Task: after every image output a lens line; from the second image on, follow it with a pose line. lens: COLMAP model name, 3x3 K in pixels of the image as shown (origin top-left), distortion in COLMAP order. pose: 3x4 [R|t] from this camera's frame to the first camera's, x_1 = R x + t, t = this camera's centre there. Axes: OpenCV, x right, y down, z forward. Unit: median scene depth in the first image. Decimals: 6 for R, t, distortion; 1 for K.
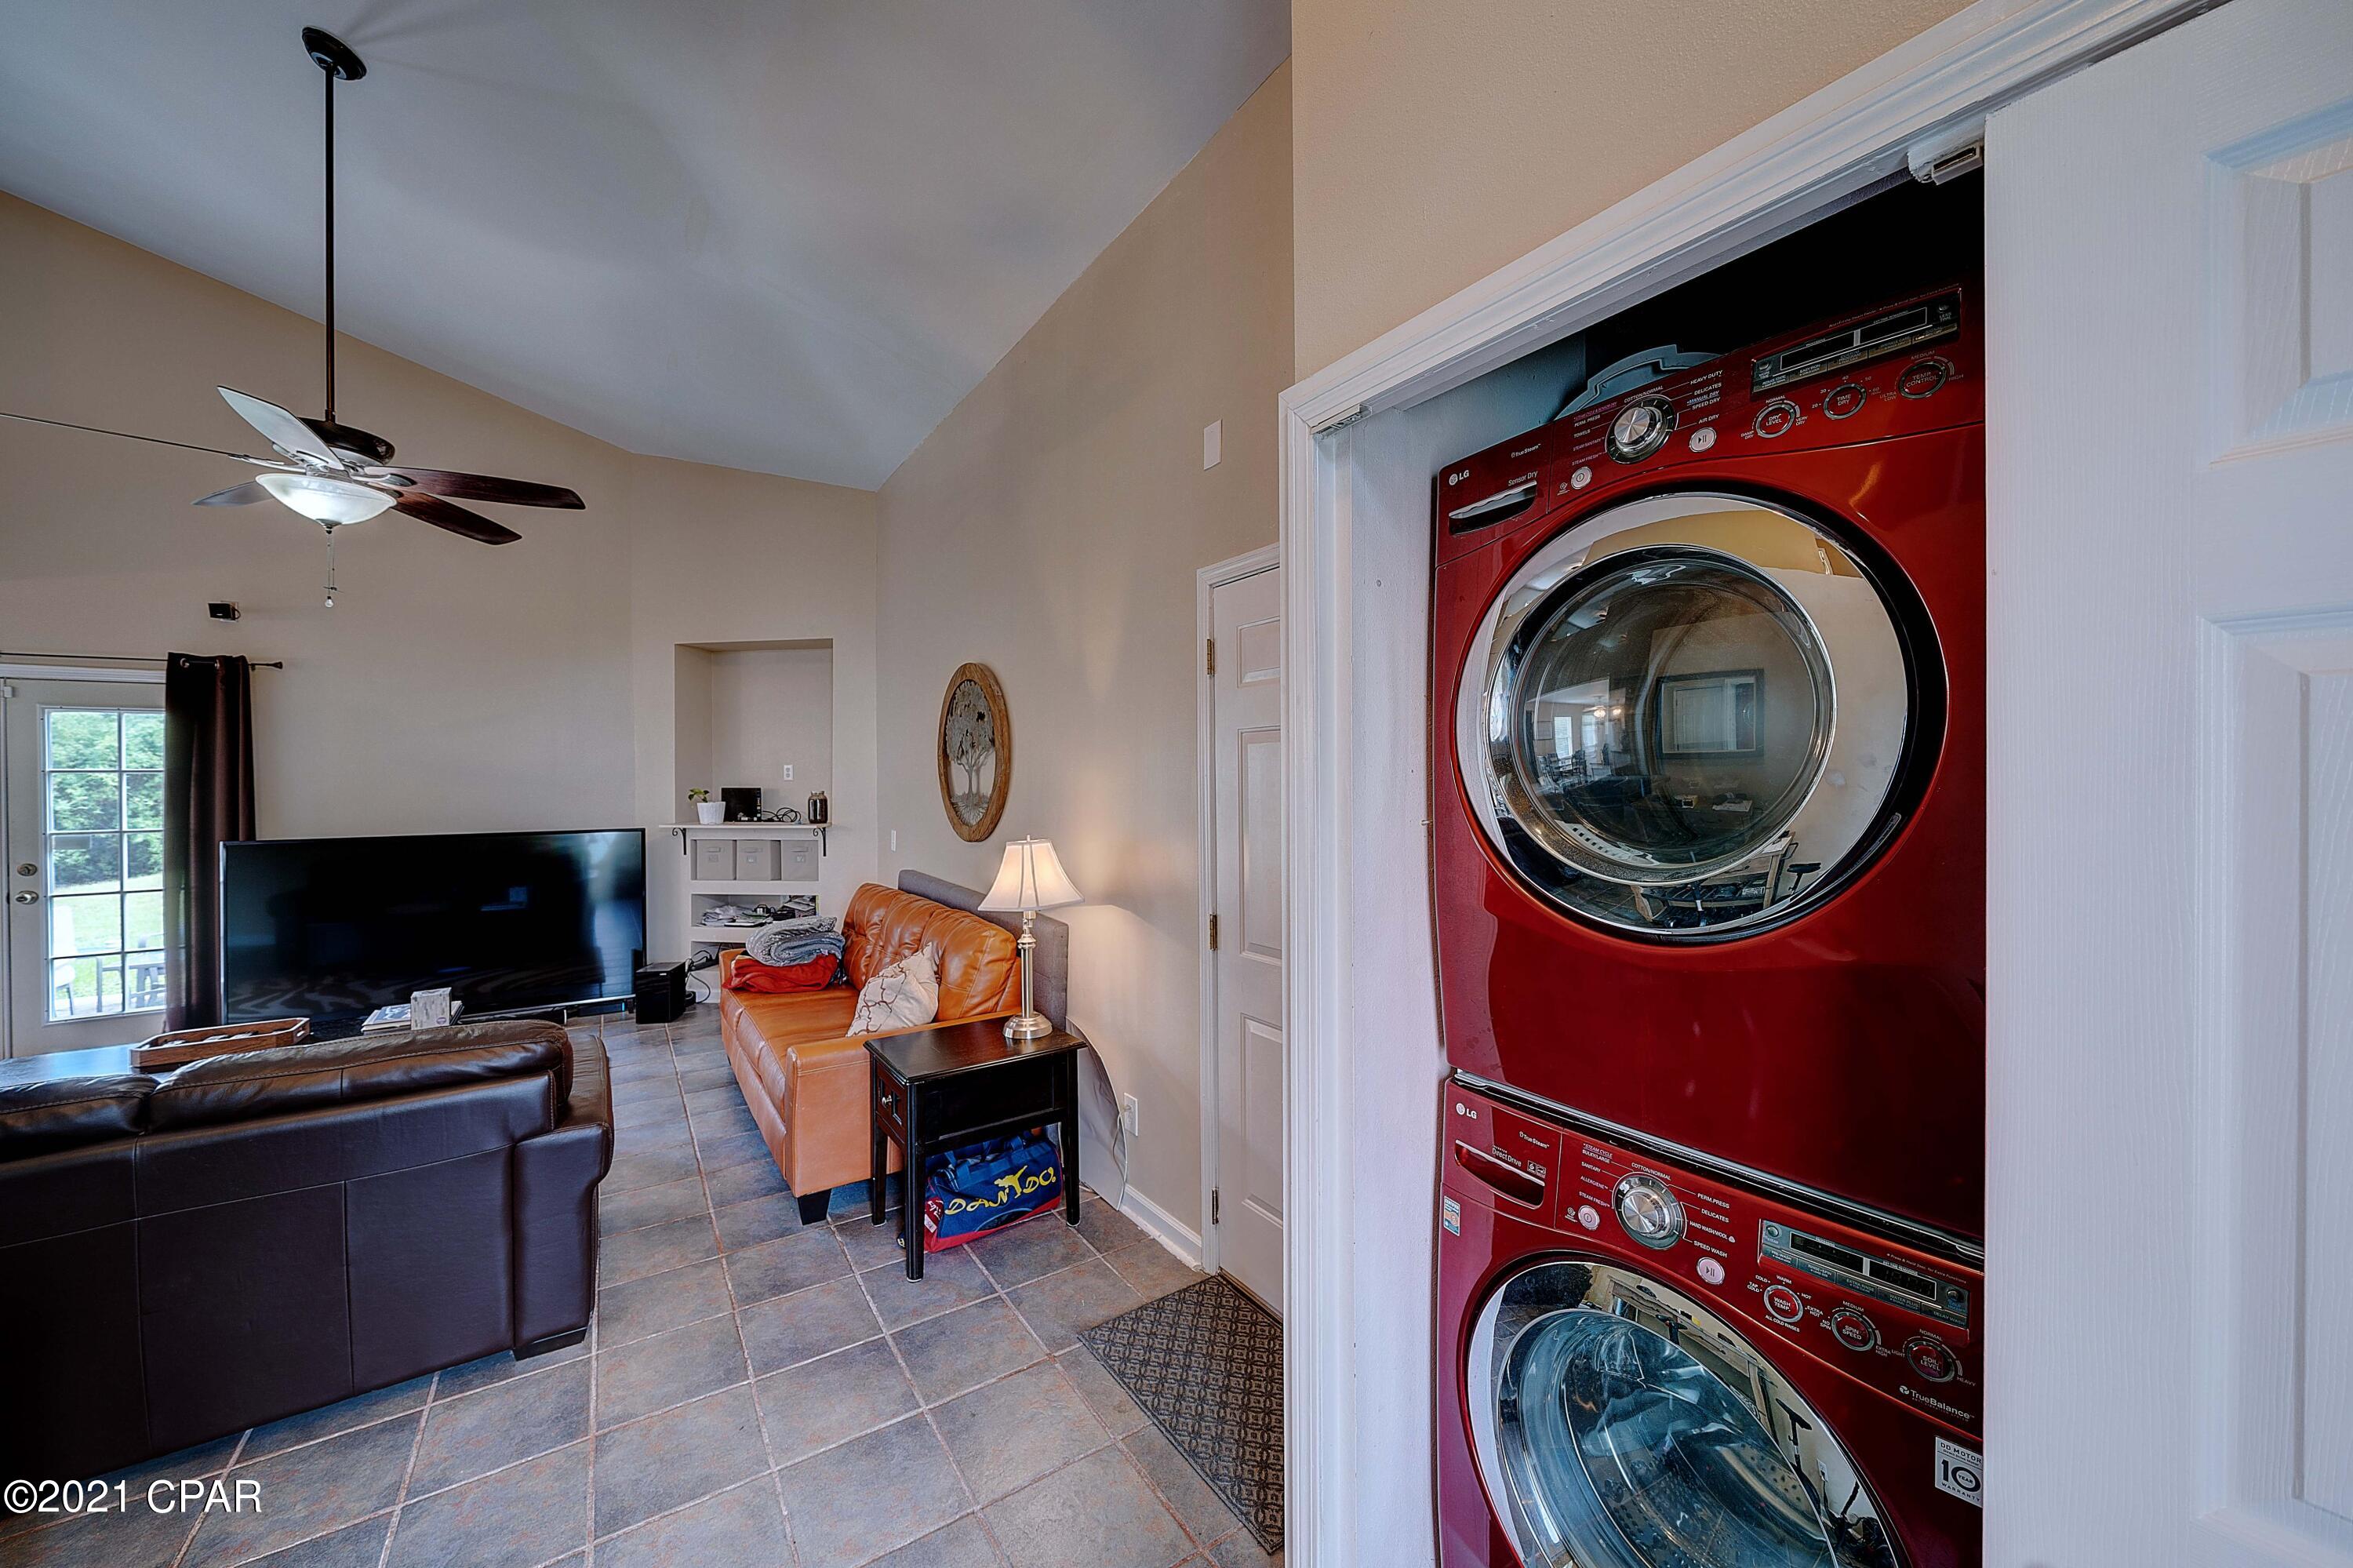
lens RADIAL K [[816.5, 0, 1174.7], [0, 816.5, 792.0], [0, 0, 1]] dist [-0.001146, 0.000084]
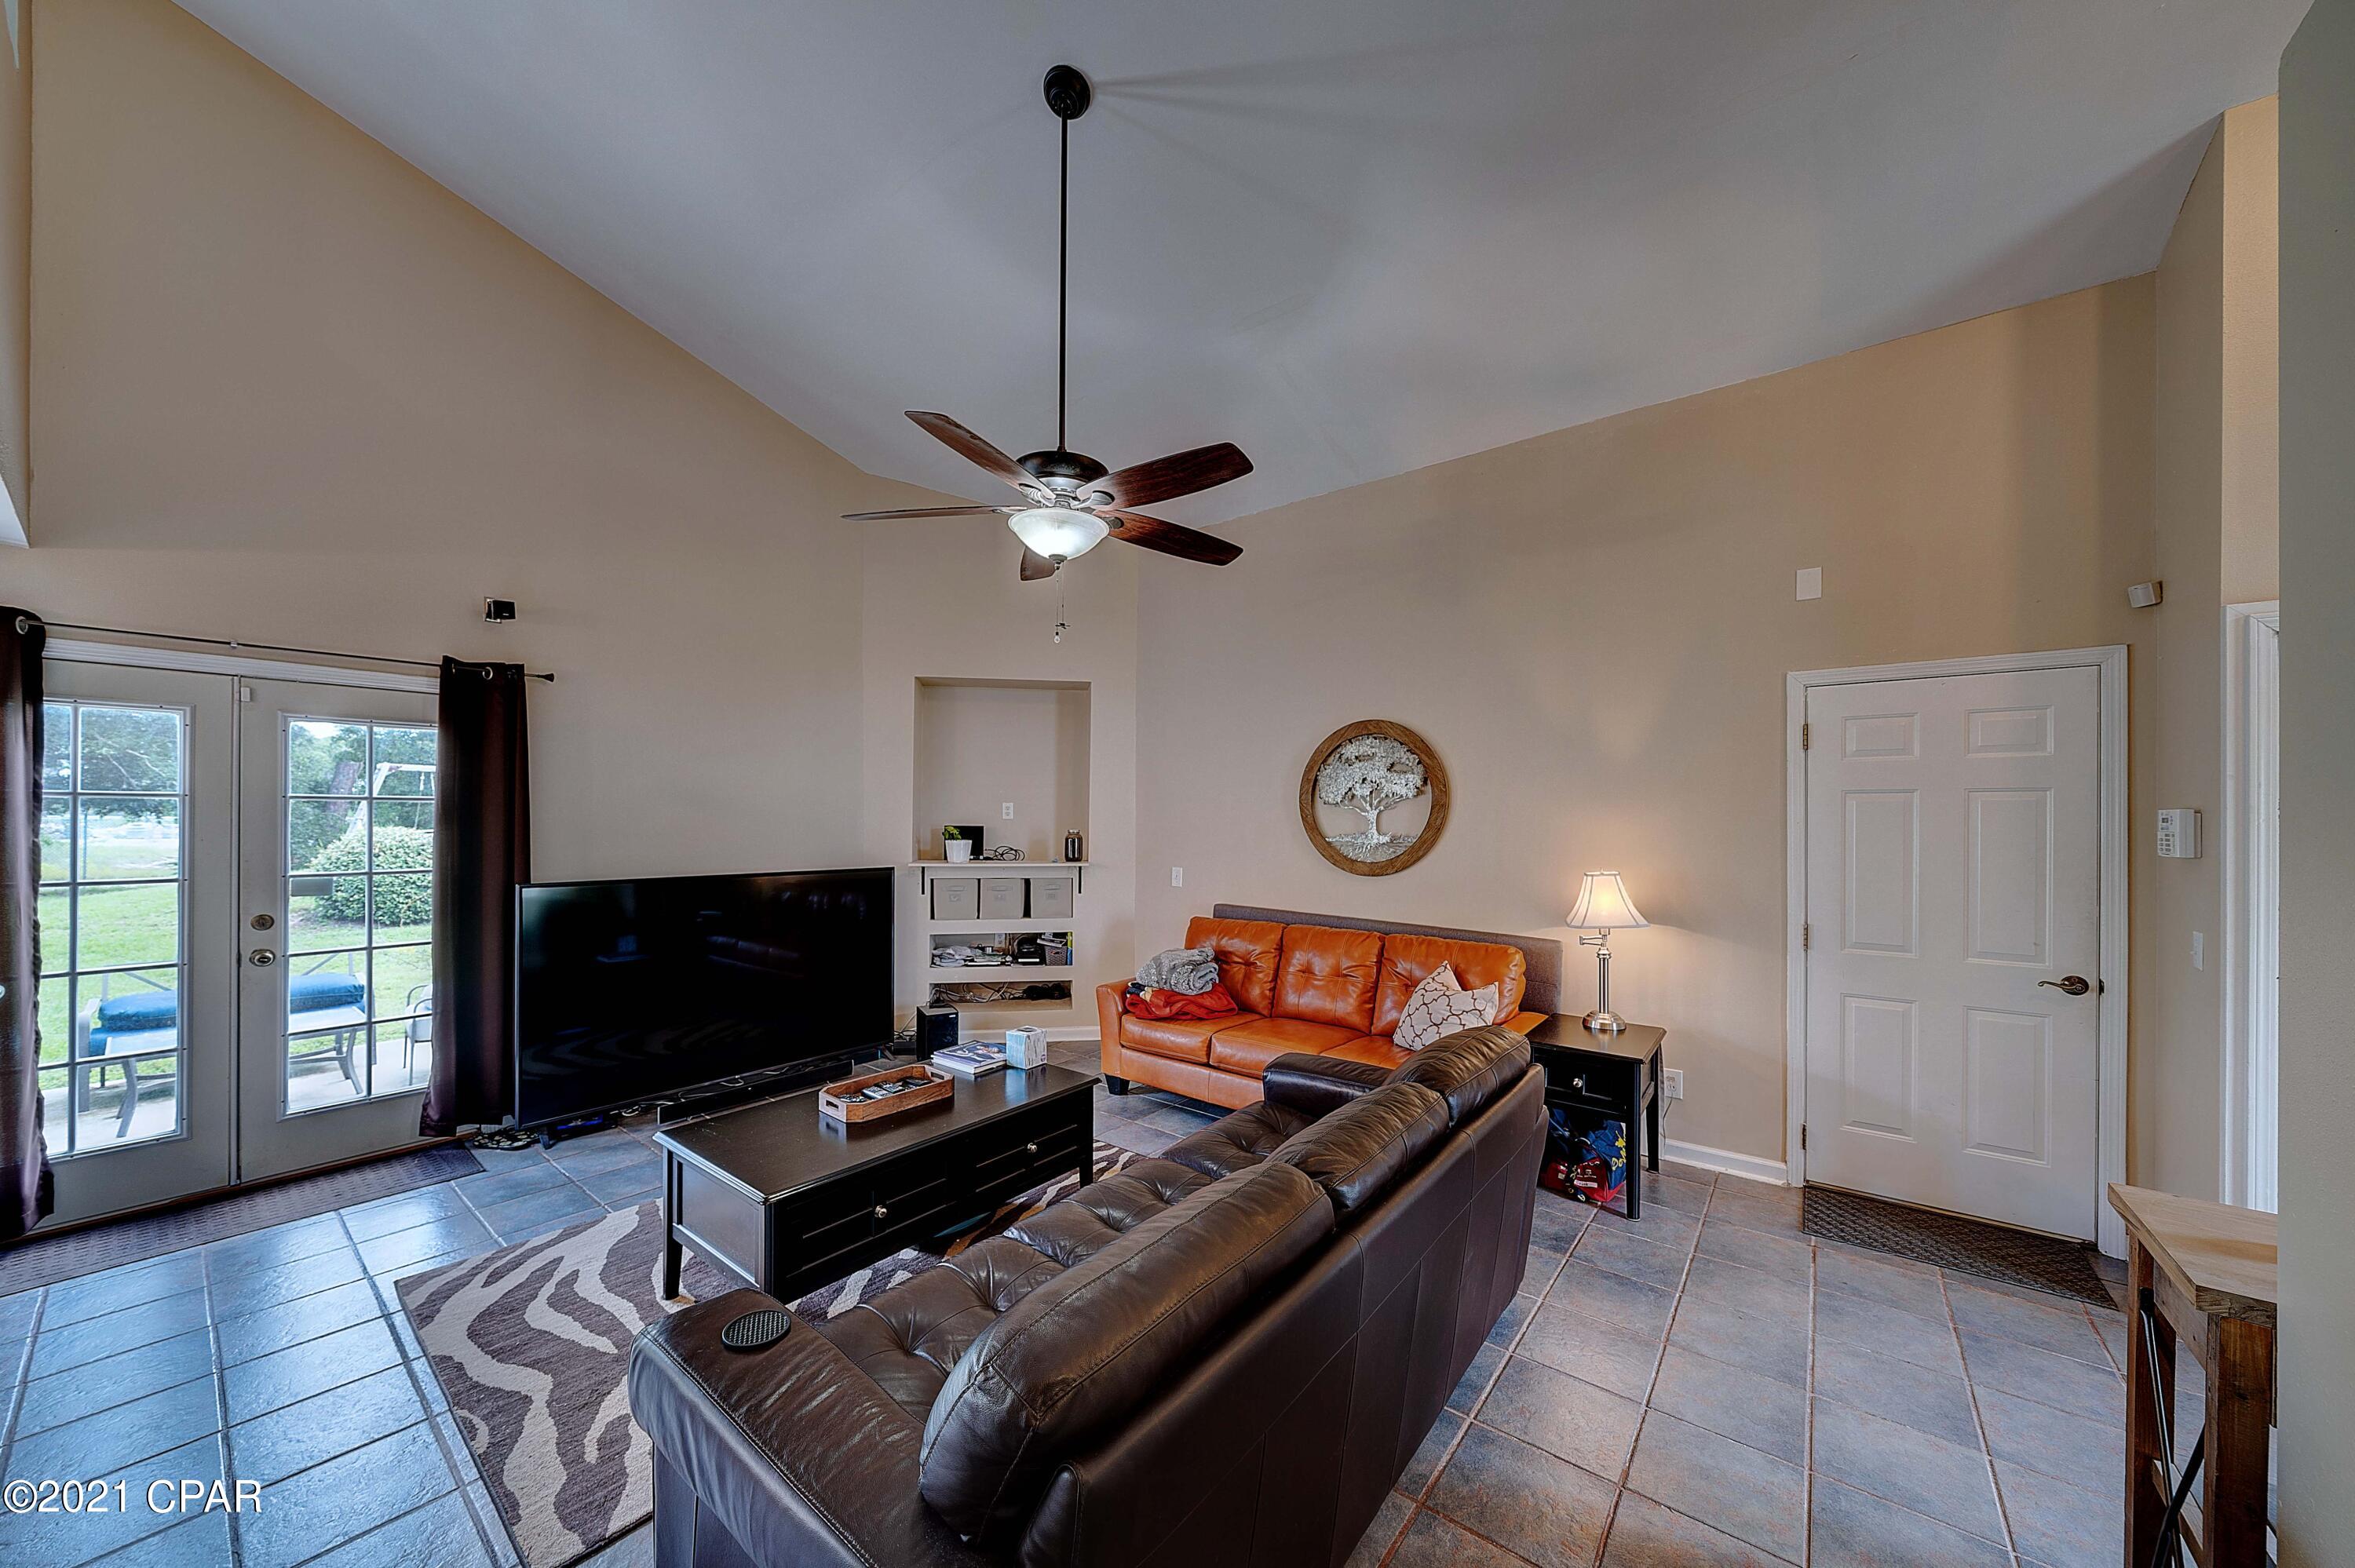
lens RADIAL K [[817.0, 0, 1090.8], [0, 817.0, 829.1], [0, 0, 1]] dist [-0.001146, 0.000084]
pose [[0.957286, 0.009105, 0.288998, -0.821450], [-0.008034, 0.999956, -0.004894, 0.003297], [-0.289030, 0.002363, 0.957317, 0.017222]]
